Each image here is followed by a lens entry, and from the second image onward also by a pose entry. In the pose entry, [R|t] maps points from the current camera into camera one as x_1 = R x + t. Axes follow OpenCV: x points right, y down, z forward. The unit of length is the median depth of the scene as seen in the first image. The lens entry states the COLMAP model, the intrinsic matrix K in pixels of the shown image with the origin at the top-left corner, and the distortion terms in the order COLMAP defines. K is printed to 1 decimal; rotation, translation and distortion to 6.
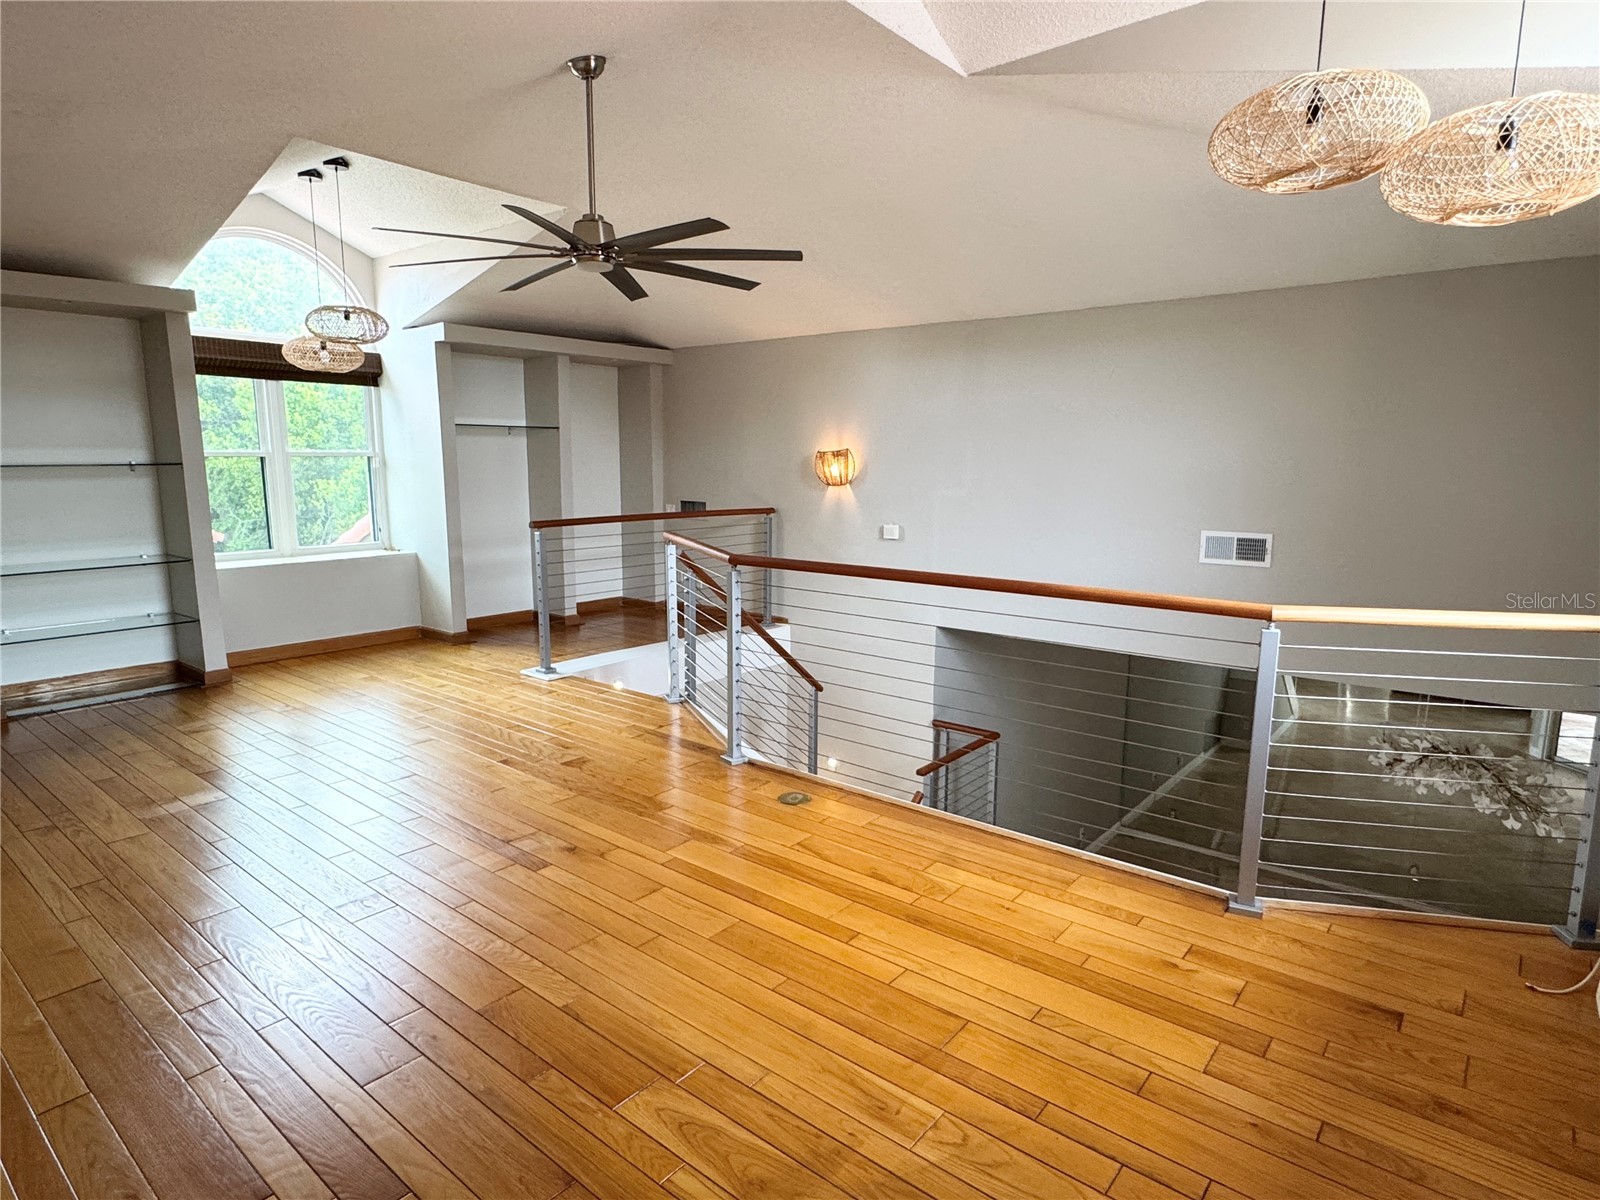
lens RADIAL K [[915.1, 0, 797.3], [0, 915.1, 591.8], [0, 0, 1]] dist [0.001451, 0.000705]
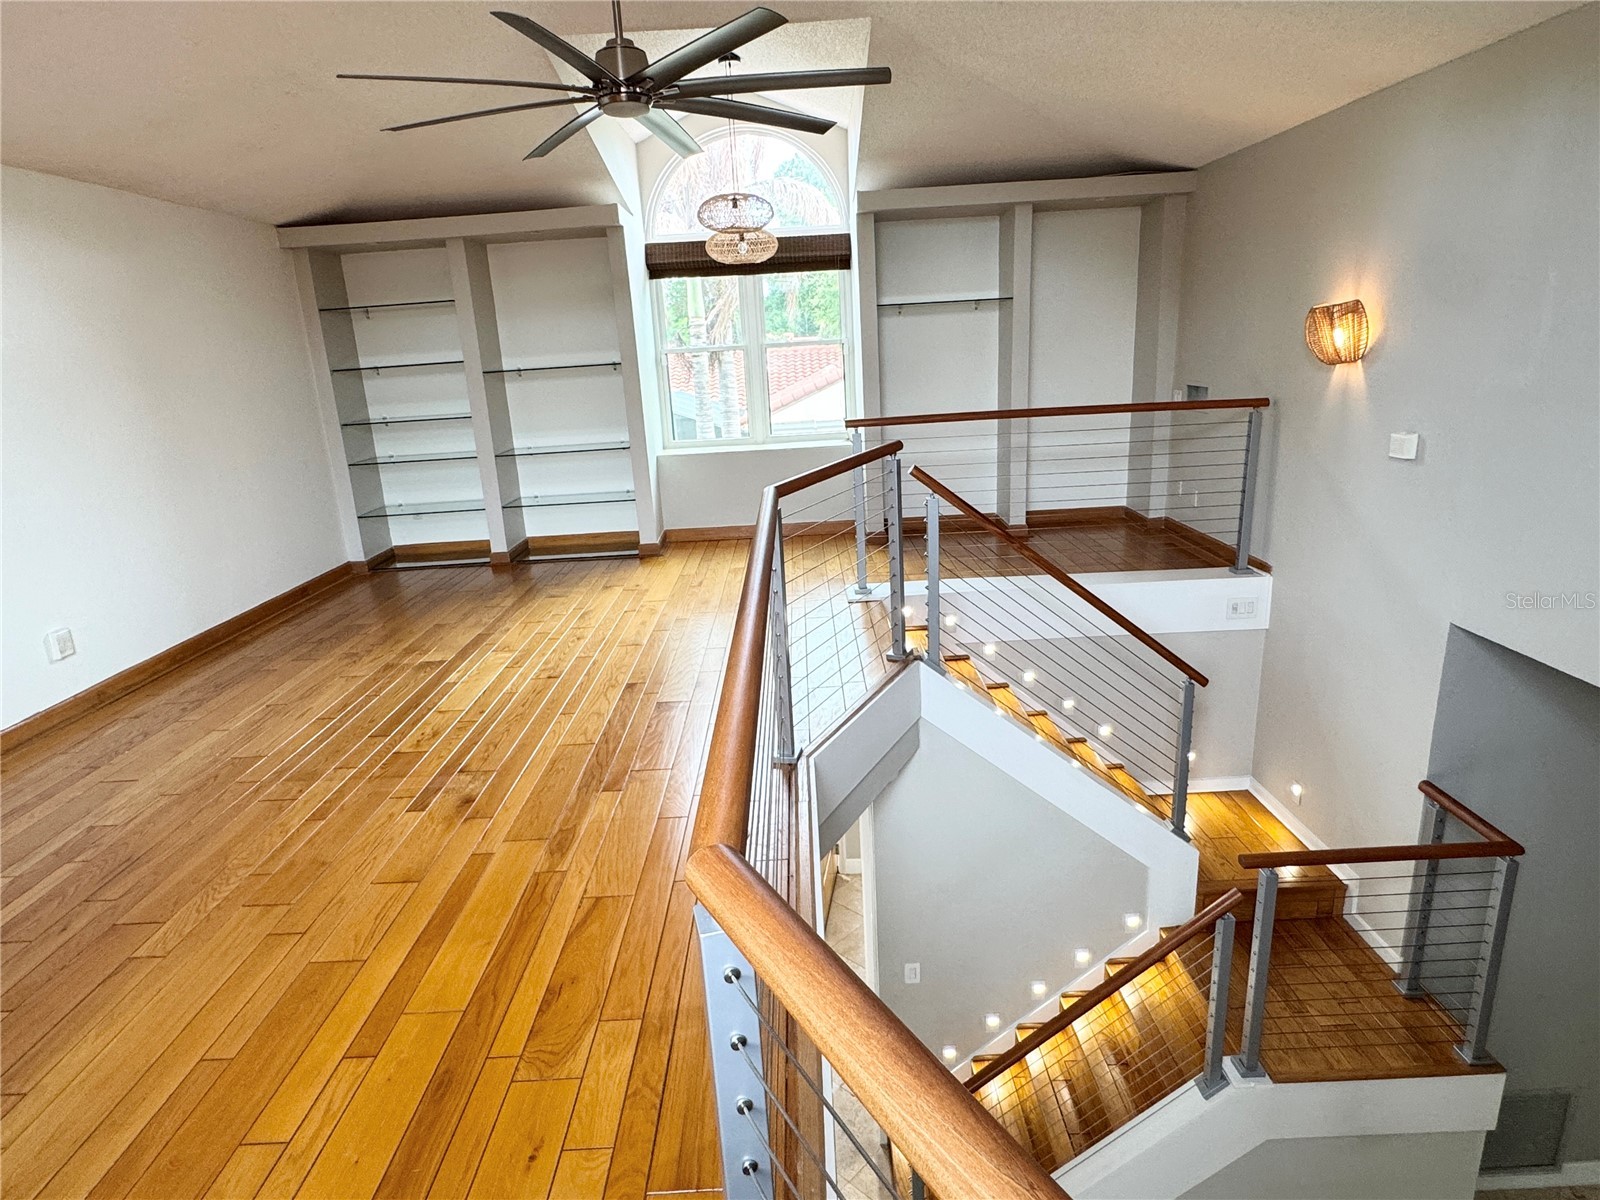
lens RADIAL K [[893.3, 0, 800.0], [0, 893.3, 600.0], [0, 0, 1]] dist [0.002533, 0.000872]
pose [[0.642136, 0.173456, -0.746709, 0.282073], [-0.057093, 0.982181, 0.179056, -0.047214], [0.764462, -0.072347, 0.640596, 0.330909]]
